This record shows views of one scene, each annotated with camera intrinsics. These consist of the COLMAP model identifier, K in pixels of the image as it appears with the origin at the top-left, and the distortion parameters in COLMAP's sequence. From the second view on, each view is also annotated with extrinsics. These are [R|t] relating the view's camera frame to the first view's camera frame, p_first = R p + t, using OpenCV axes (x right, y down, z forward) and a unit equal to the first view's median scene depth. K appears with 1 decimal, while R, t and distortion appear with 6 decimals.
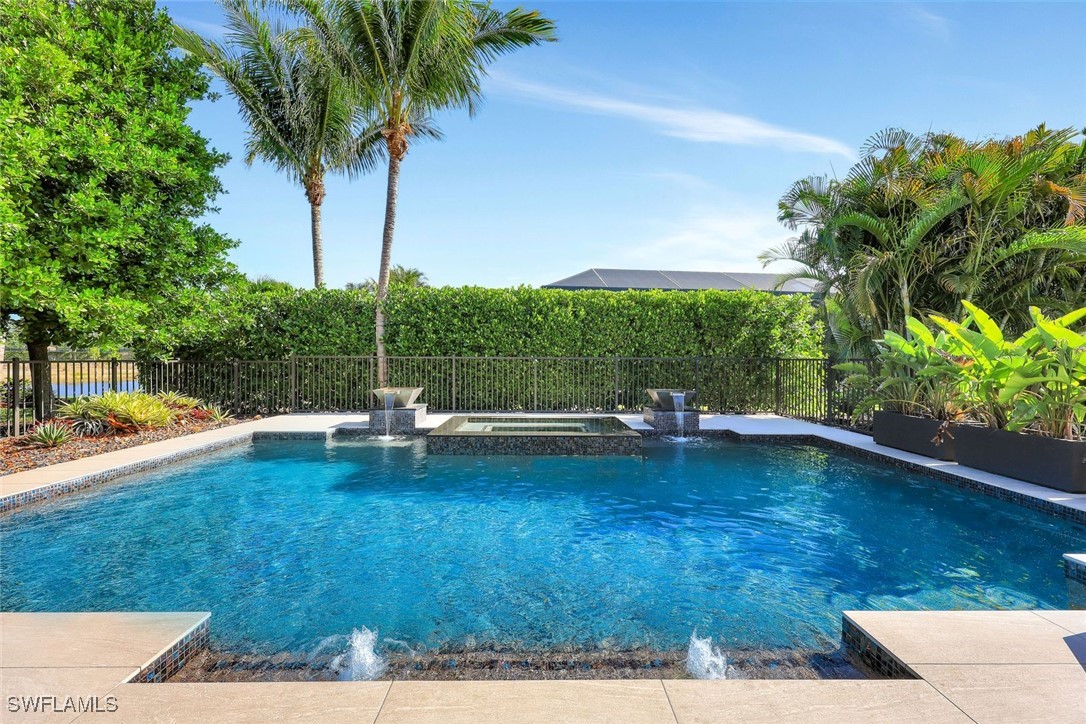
lens RADIAL K [[444.4, 0, 546.0], [0, 444.4, 360.4], [0, 0, 1]] dist [-0.004926, -0.000777]
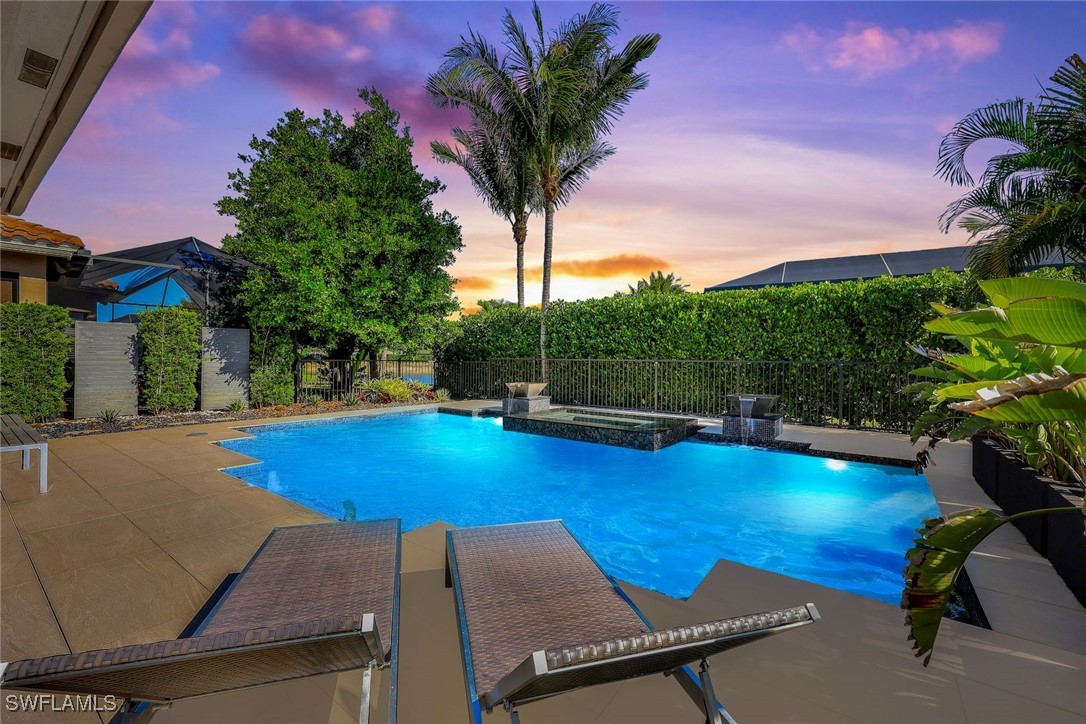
lens RADIAL K [[444.4, 0, 536.0], [0, 444.4, 362.4], [0, 0, 1]] dist [-0.004926, -0.000777]
pose [[0.790118, 0.008388, -0.612897, 0.429487], [-0.012686, 0.999916, -0.002670, 0.005498], [0.612823, 0.009885, 0.790158, -0.011265]]
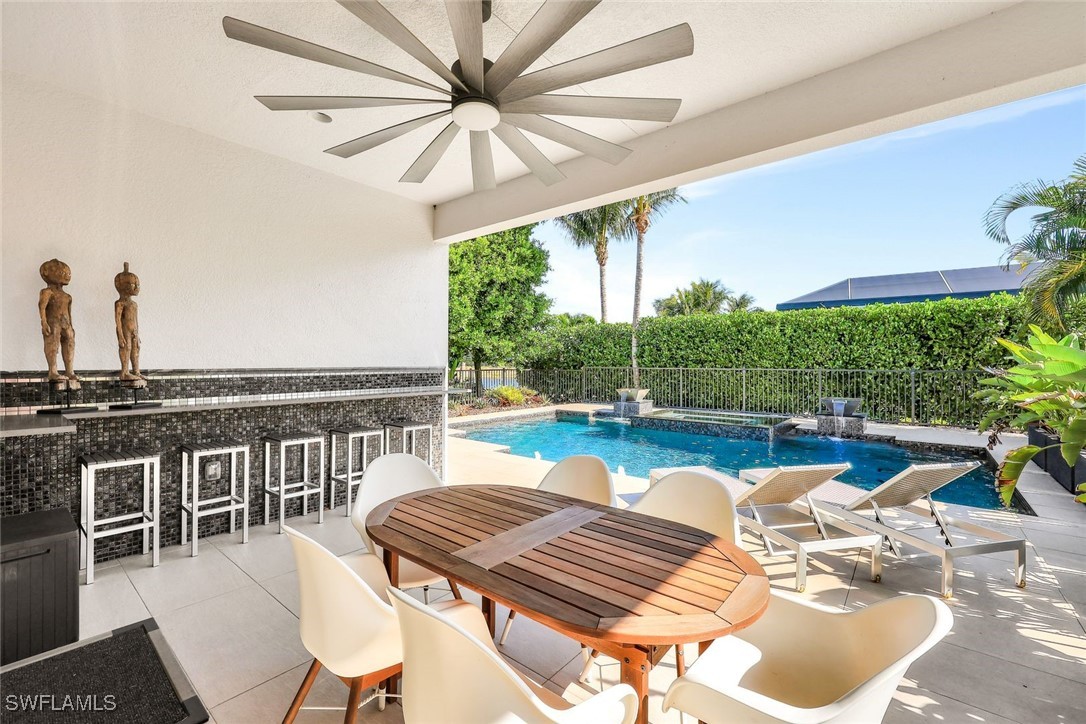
lens RADIAL K [[444.4, 0, 540.2], [0, 444.4, 360.0], [0, 0, 1]] dist [-0.004926, -0.000777]
pose [[0.755115, -0.007254, -0.655553, 0.389273], [-0.002135, 0.999906, -0.013524, -0.014592], [0.655589, 0.011612, 0.755028, -0.340157]]
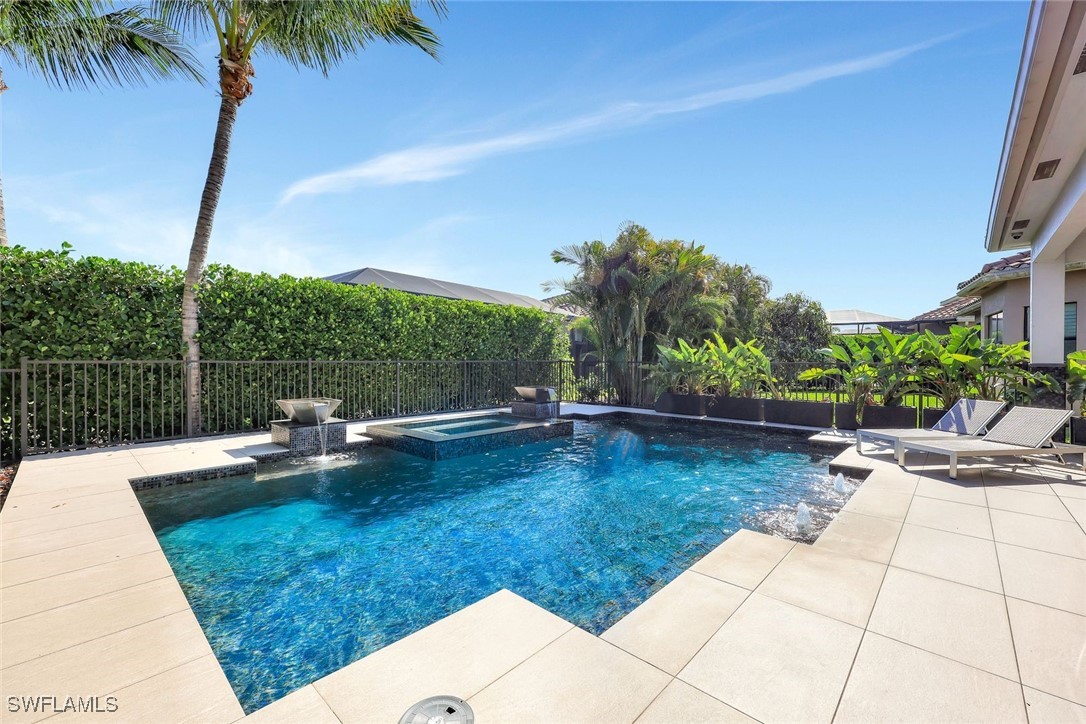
lens RADIAL K [[444.4, 0, 541.9], [0, 444.4, 365.8], [0, 0, 1]] dist [-0.004926, -0.000777]
pose [[0.689713, -0.013666, 0.723954, -0.558583], [0.005339, 0.999891, 0.013789, -0.008398], [-0.724064, -0.005645, 0.689710, 0.097858]]
